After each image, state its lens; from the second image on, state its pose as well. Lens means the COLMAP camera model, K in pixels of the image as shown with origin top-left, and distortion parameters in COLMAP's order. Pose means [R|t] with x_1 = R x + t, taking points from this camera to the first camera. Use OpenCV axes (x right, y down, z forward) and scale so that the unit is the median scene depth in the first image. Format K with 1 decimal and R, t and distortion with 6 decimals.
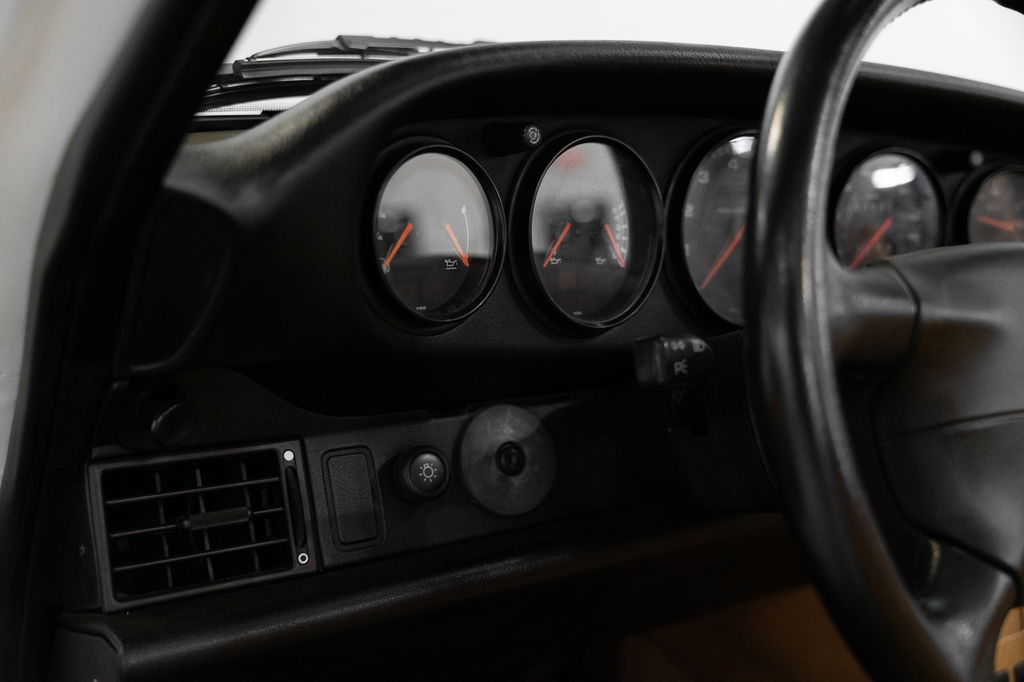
lens RADIAL K [[997.8, 0, 513.4], [0, 997.8, 347.3], [0, 0, 1]] dist [-0.007658, 0.000000]
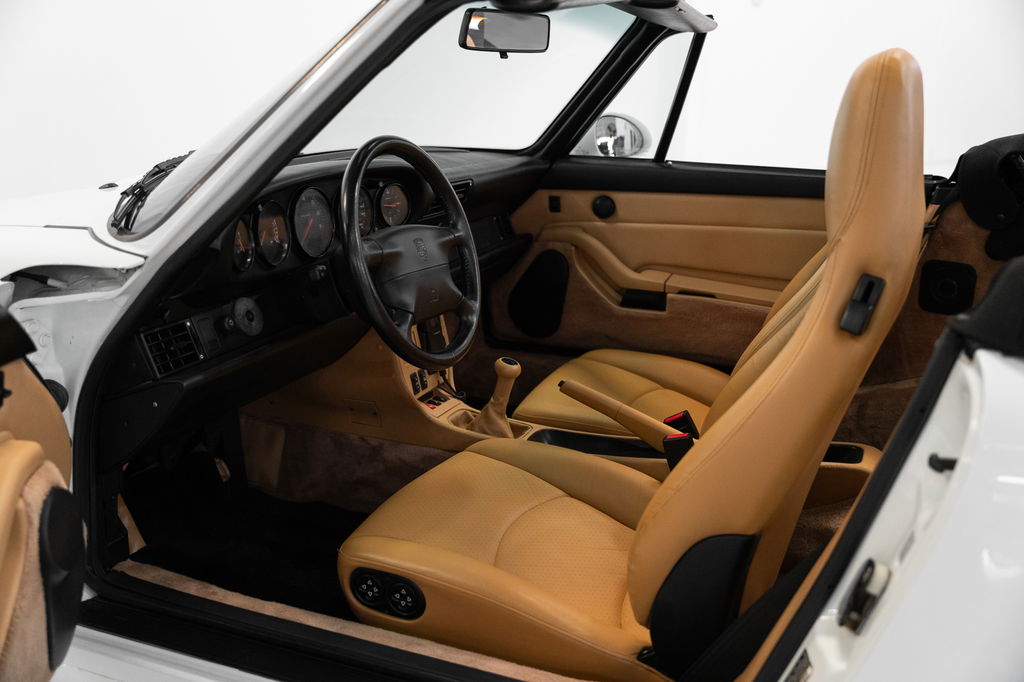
lens RADIAL K [[997.8, 0, 513.4], [0, 997.8, 341.9], [0, 0, 1]] dist [-0.007658, 0.000000]
pose [[0.825755, -0.176313, 0.535763, -1.016926], [0.123468, 0.983353, 0.133311, -0.110888], [-0.550349, -0.043933, 0.833778, -1.963733]]
